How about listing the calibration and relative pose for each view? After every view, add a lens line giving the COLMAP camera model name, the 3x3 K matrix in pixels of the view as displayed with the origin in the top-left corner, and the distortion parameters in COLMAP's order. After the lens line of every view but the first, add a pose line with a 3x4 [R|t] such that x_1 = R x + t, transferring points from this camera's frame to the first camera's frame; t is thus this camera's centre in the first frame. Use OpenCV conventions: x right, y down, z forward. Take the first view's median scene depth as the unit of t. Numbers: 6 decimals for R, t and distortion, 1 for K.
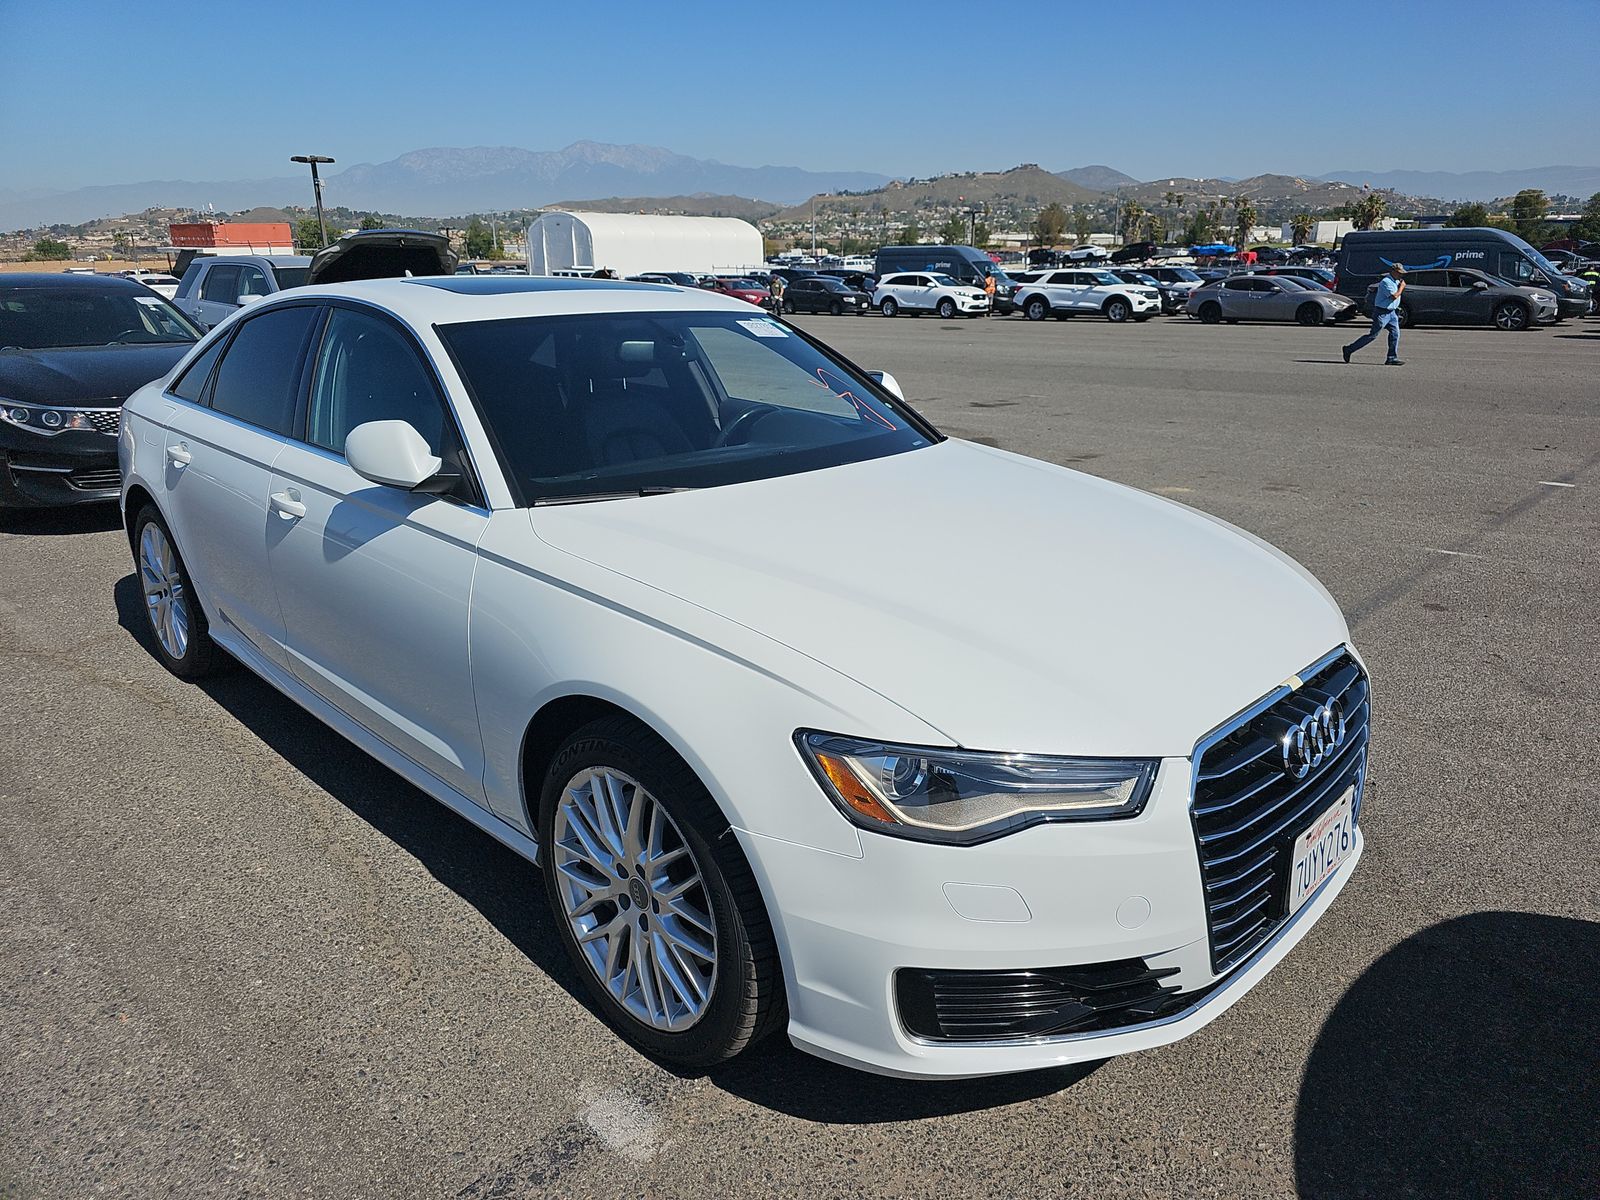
lens RADIAL K [[1045.1, 0, 800.0], [0, 1045.1, 600.0], [0, 0, 1]] dist [0.026421, -0.021151]
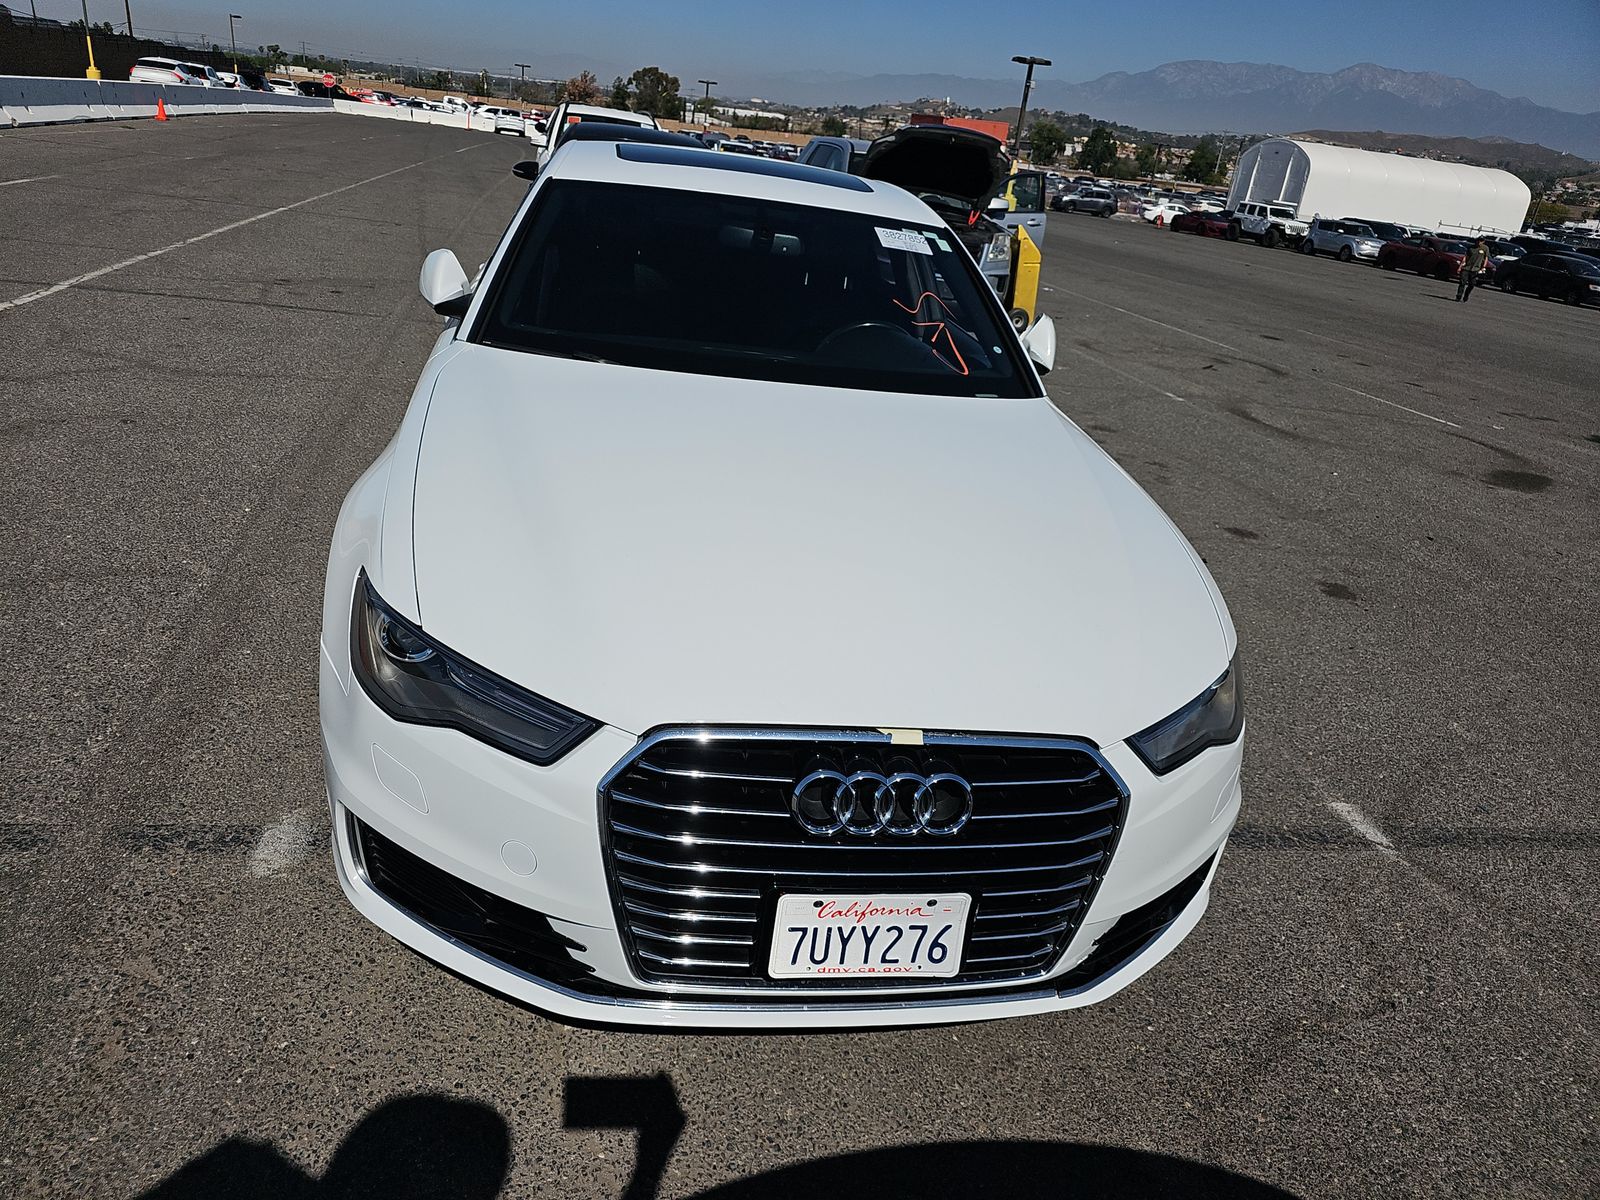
lens RADIAL K [[1034.0, 0, 801.2], [0, 1034.0, 606.0], [0, 0, 1]] dist [0.025810, -0.019636]
pose [[0.801506, 0.334267, -0.495836, 0.609781], [-0.295276, 0.942270, 0.157924, -0.093689], [0.520000, 0.019832, 0.853936, 0.220211]]
